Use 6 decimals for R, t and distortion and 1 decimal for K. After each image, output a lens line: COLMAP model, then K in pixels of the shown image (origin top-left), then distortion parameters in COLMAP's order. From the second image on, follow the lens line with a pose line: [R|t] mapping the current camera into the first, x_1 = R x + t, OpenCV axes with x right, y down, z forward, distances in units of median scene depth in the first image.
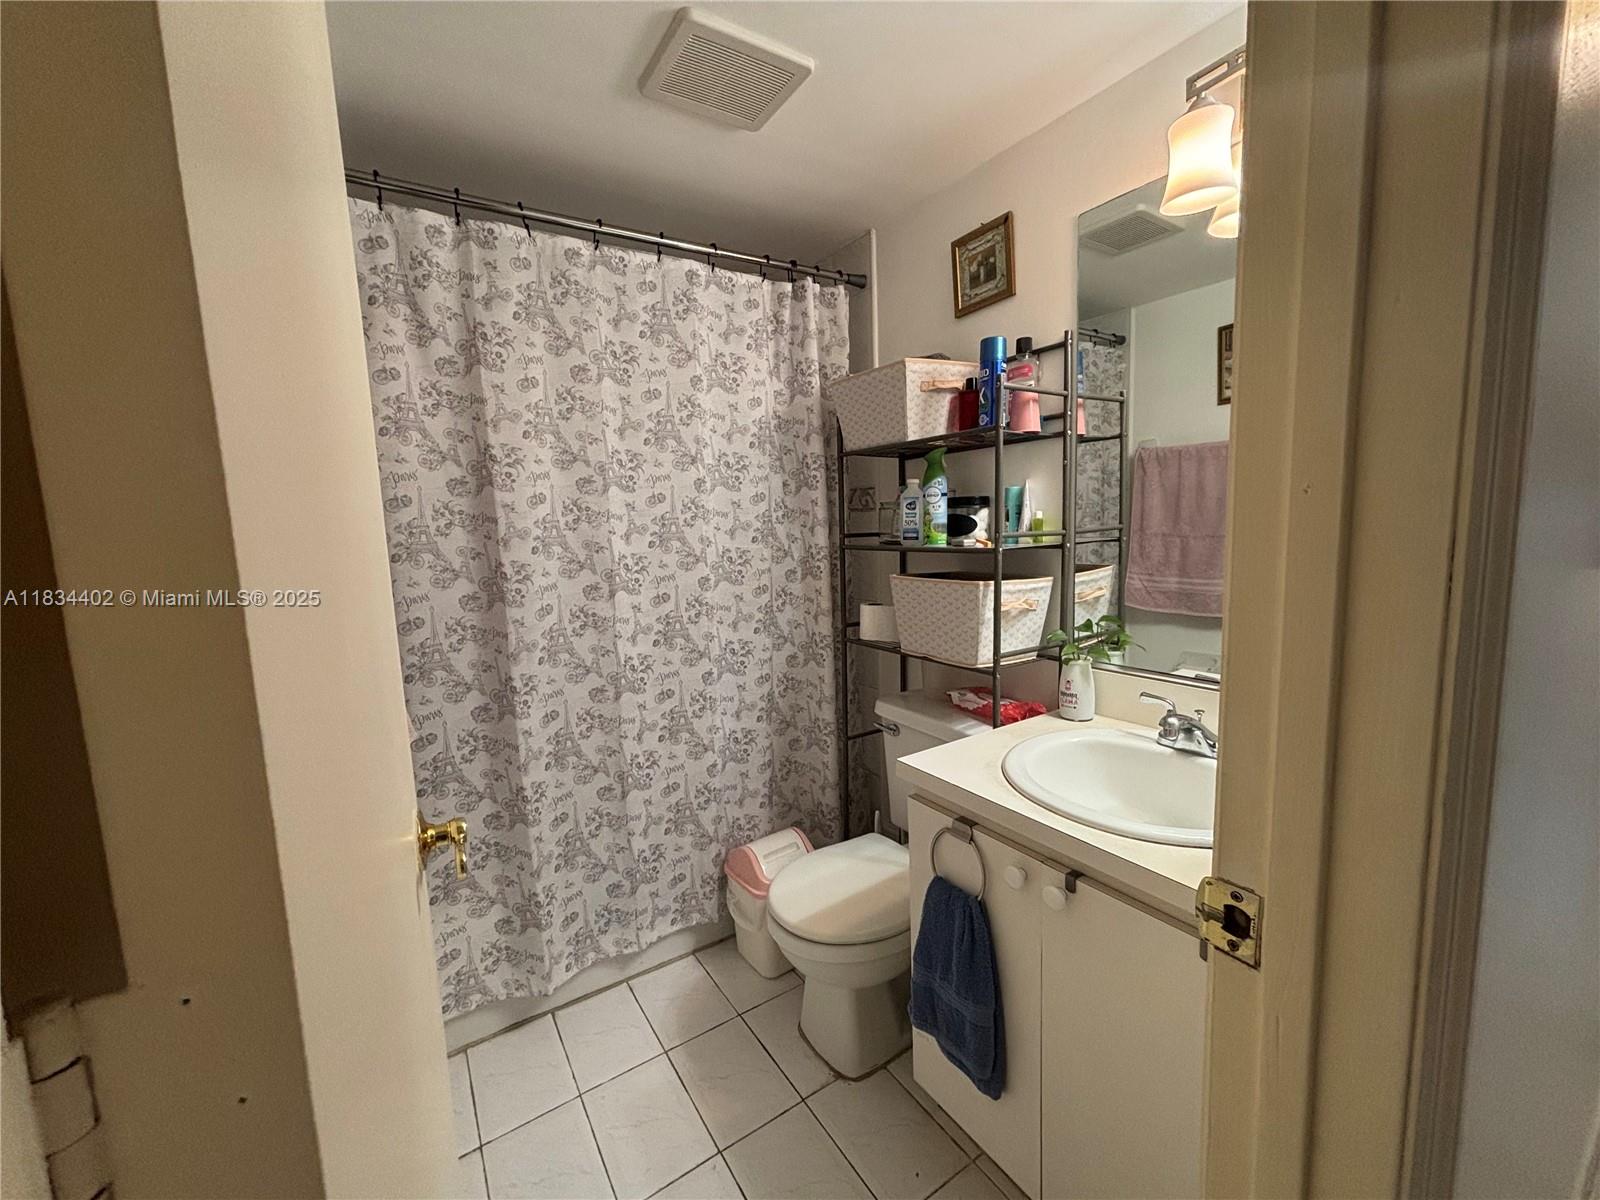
lens RADIAL K [[637.5, 0, 800.0], [0, 637.5, 600.0], [0, 0, 1]] dist [0.011385, -0.000346]
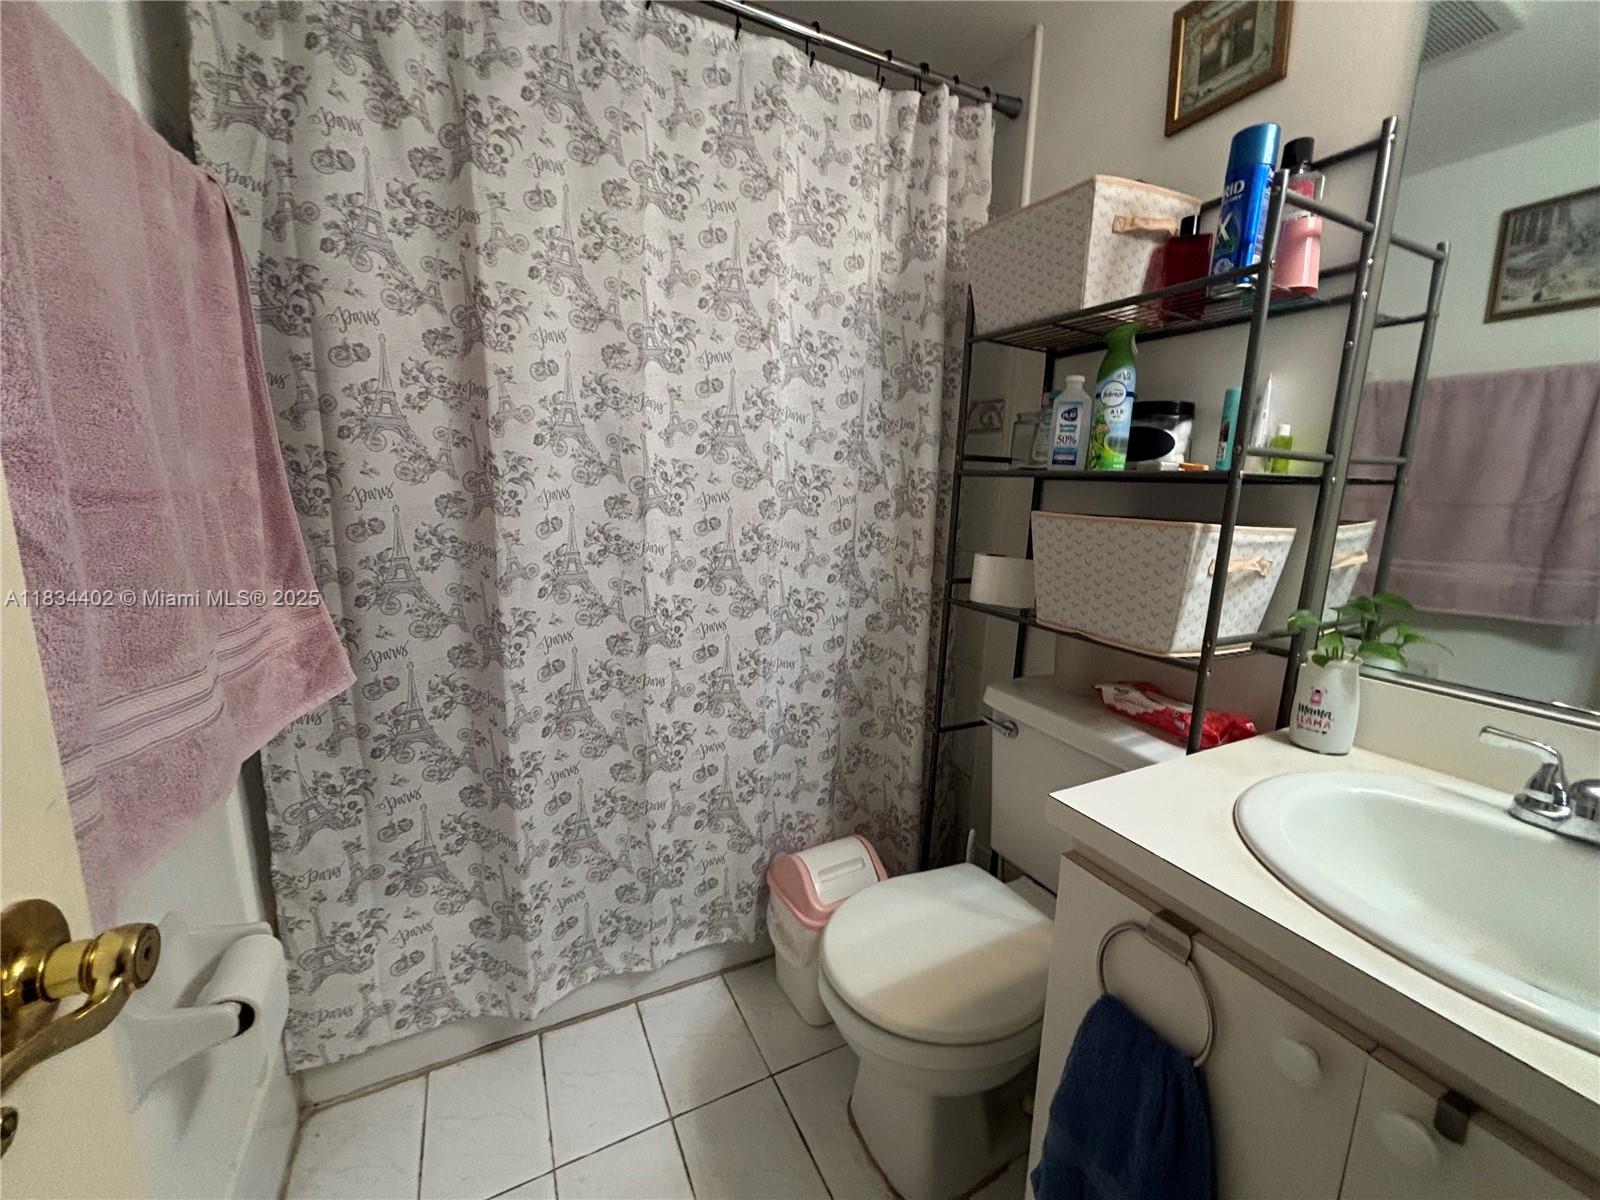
lens RADIAL K [[637.5, 0, 800.0], [0, 637.5, 600.0], [0, 0, 1]] dist [0.011385, -0.000346]
pose [[0.991558, 0.082580, -0.099968, -0.031177], [-0.076193, 0.994899, 0.066113, 0.030052], [0.104918, -0.057938, 0.992792, 0.278046]]
